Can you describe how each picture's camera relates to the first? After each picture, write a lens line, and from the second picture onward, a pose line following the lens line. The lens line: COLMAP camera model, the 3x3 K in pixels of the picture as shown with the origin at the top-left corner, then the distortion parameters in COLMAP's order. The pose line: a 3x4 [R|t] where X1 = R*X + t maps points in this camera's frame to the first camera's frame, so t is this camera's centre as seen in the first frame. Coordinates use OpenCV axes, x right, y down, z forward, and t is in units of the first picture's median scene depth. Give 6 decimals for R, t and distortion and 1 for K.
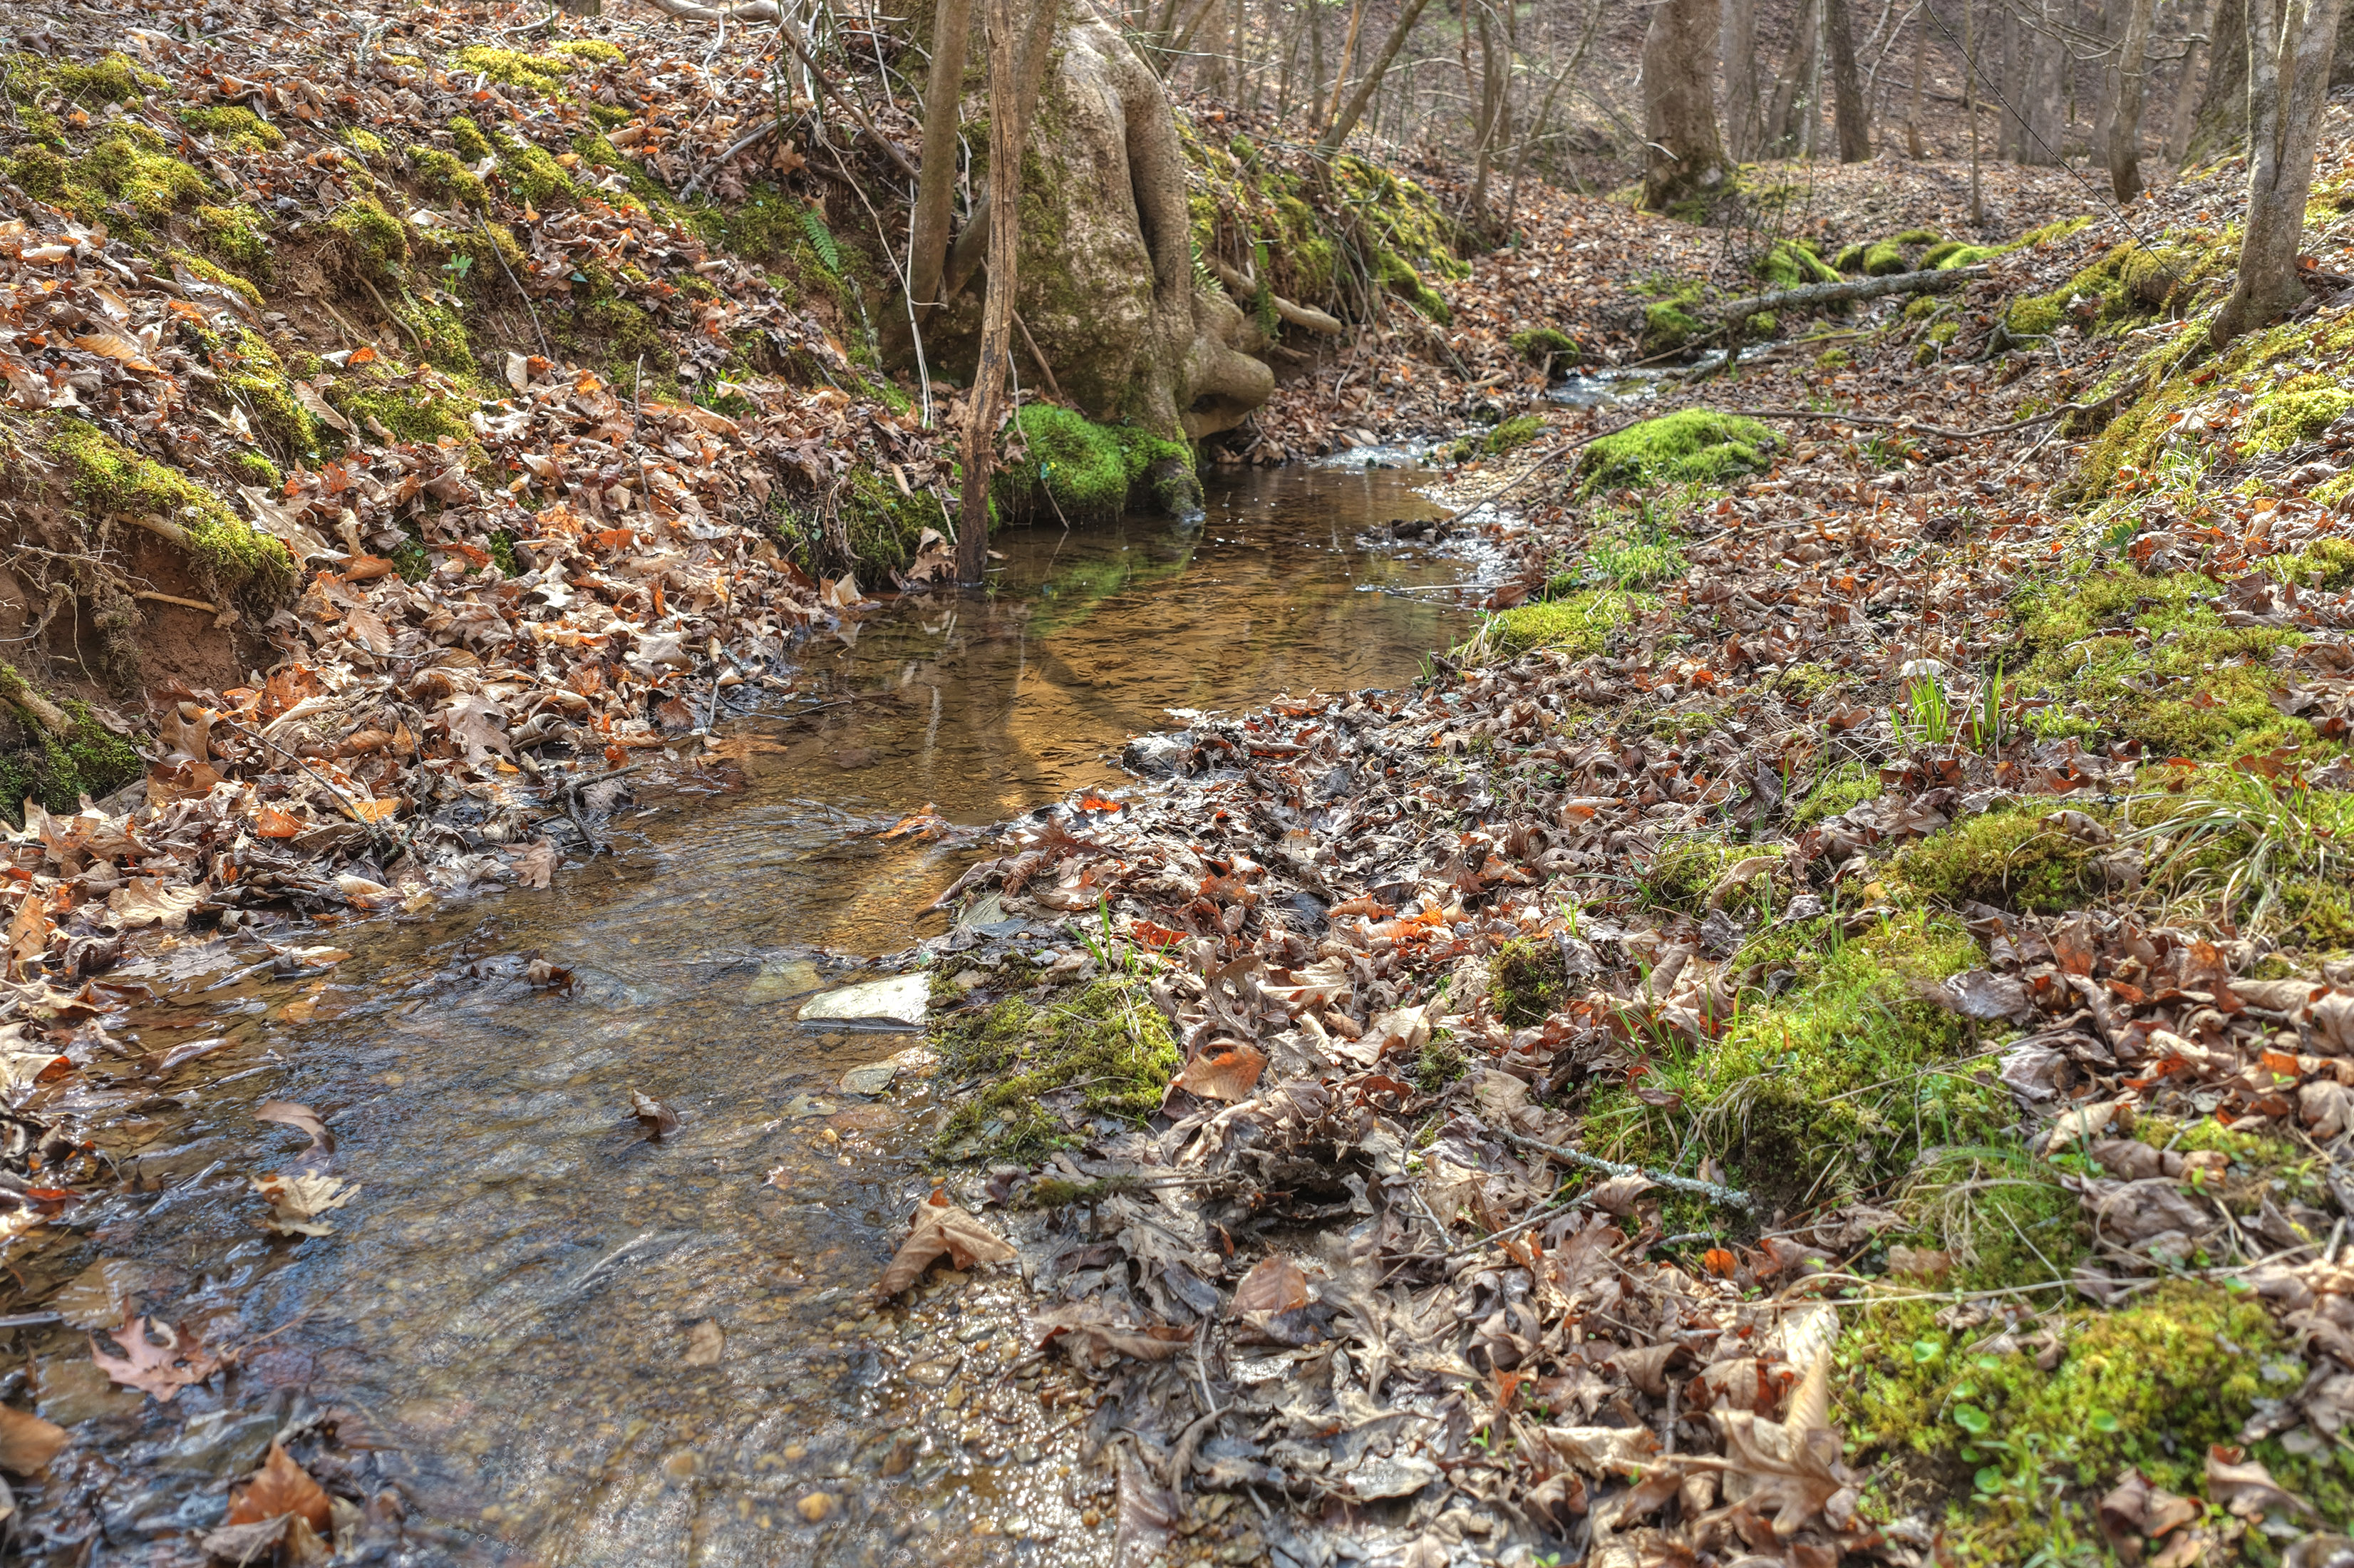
lens RADIAL K [[1954.4, 0, 1177.0], [0, 1954.4, 784.0], [0, 0, 1]] dist [-0.012919, 0.018109]
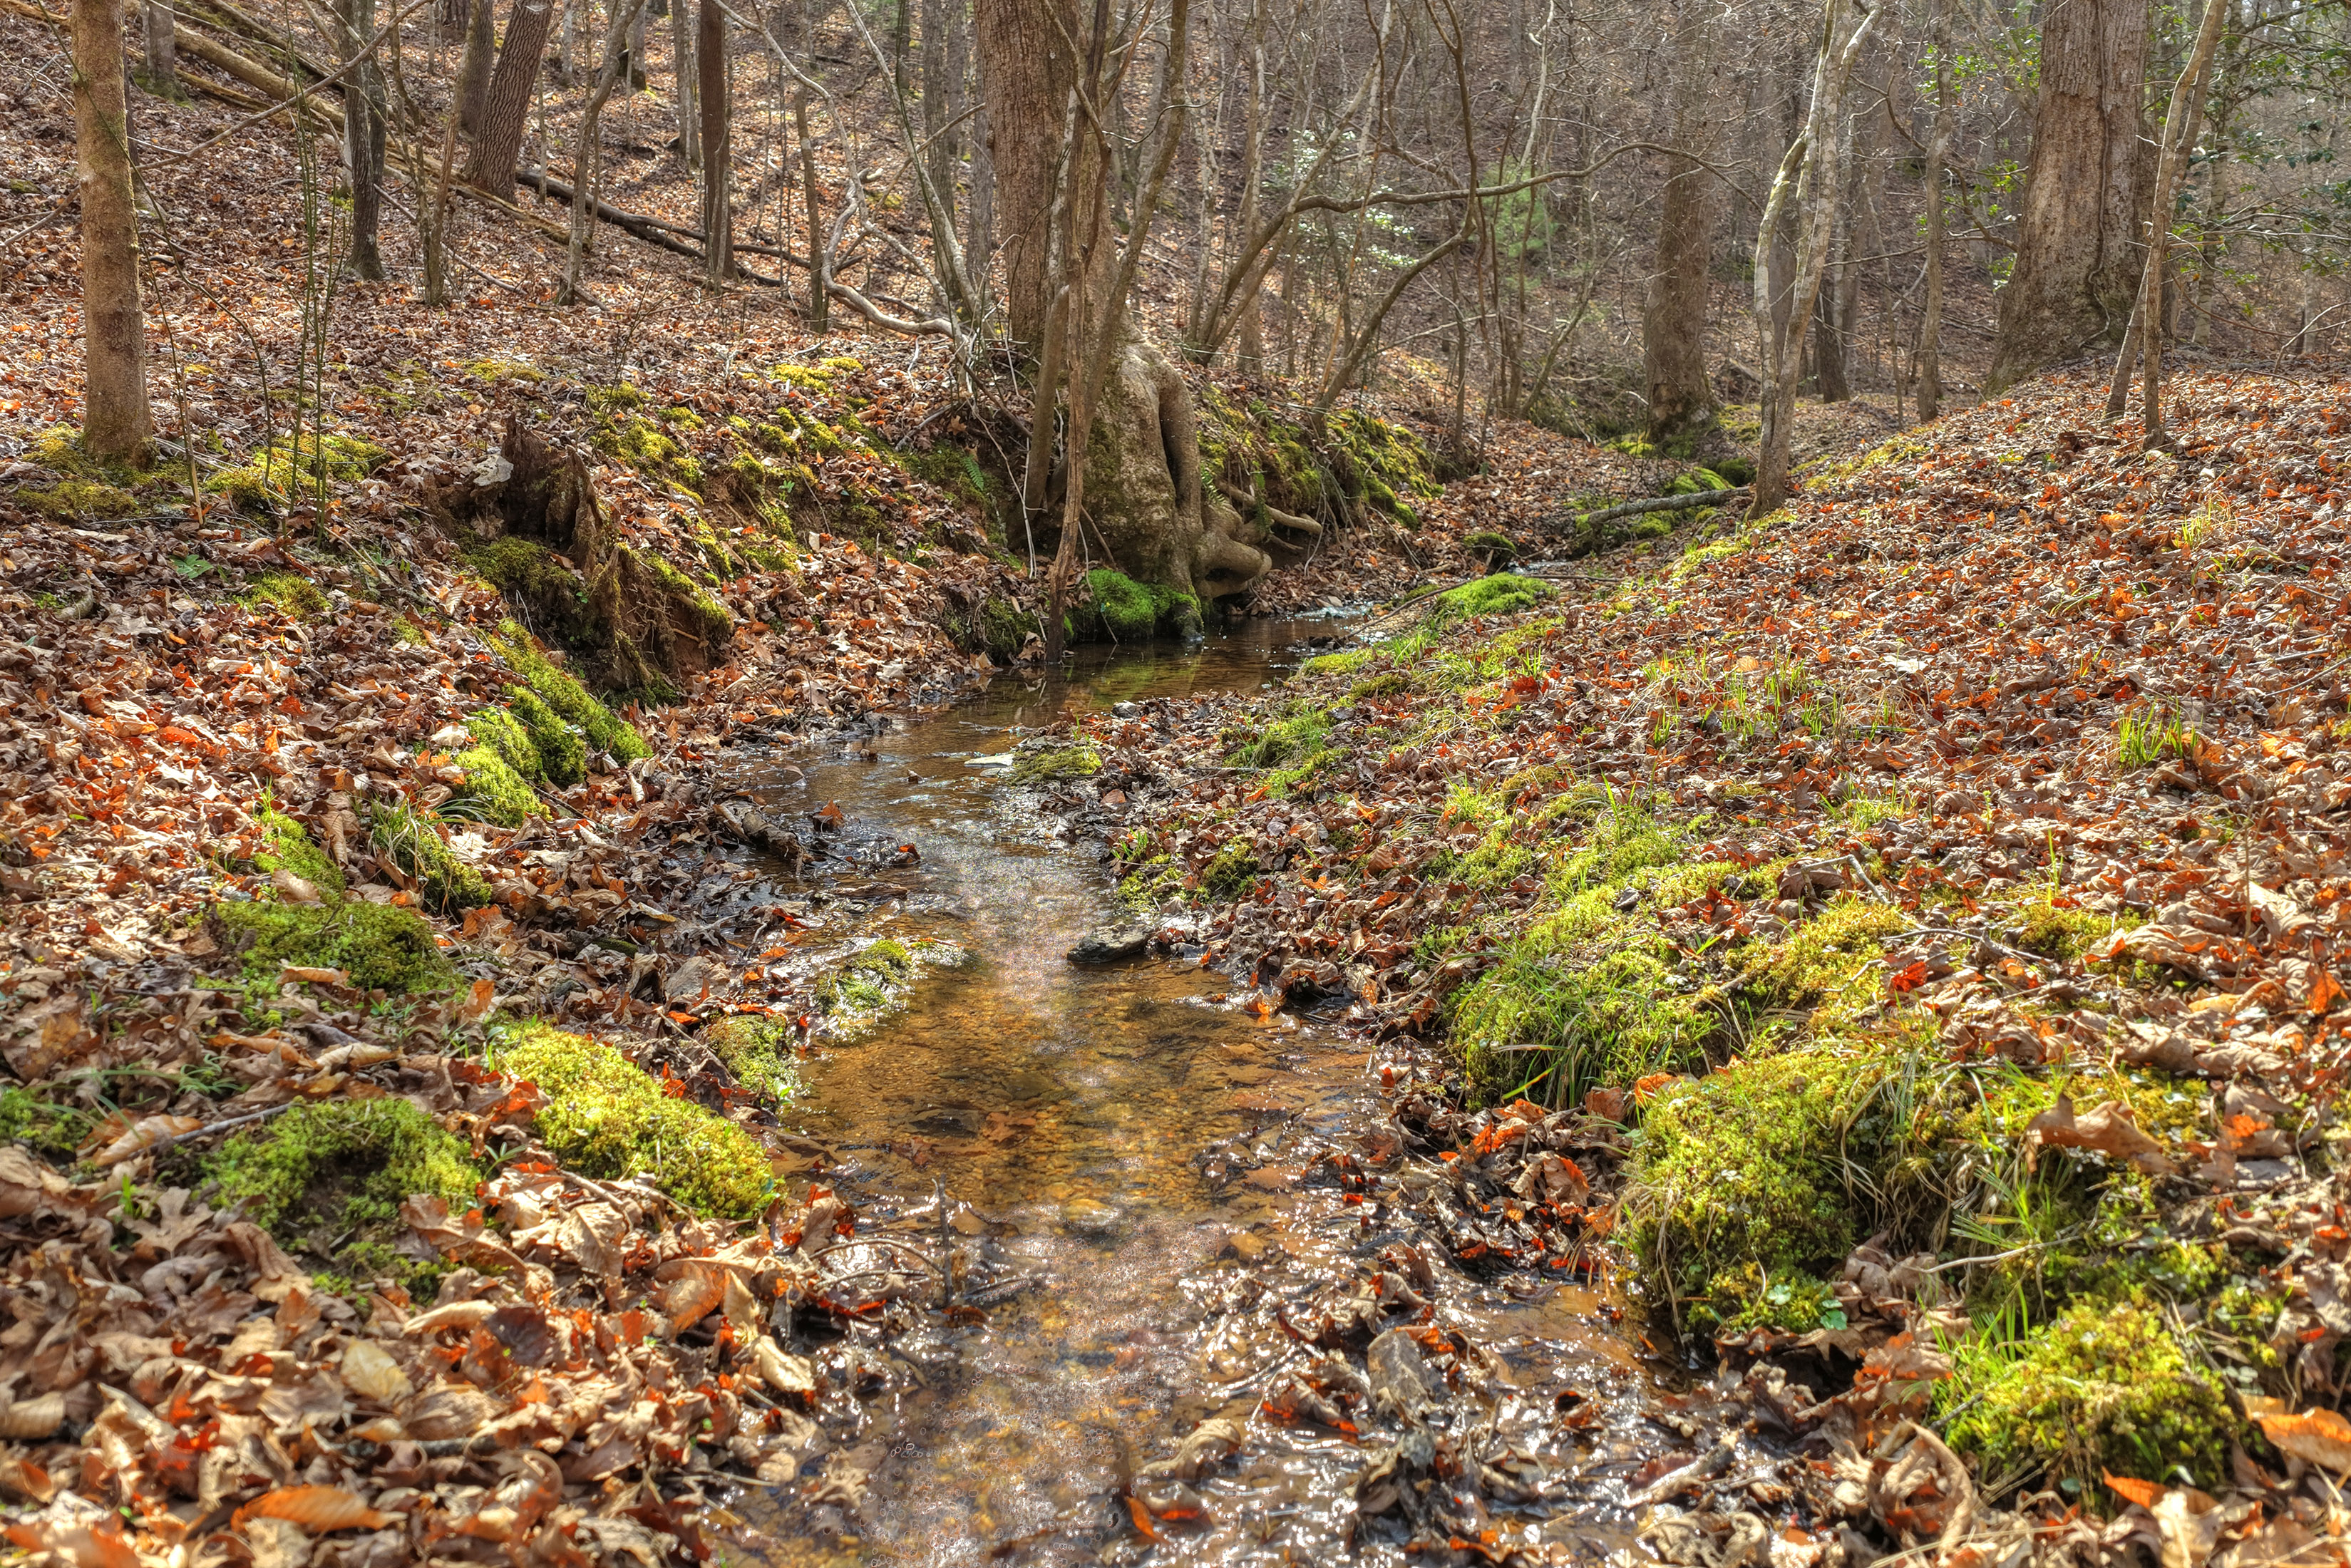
lens RADIAL K [[1951.6, 0, 1175.5], [0, 1951.6, 784.0], [0, 0, 1]] dist [-0.012919, 0.018109]
pose [[0.997820, 0.010497, -0.065147, 0.127940], [-0.017532, 0.993955, -0.108375, 0.207420], [0.063615, 0.109281, 0.991973, -0.776215]]
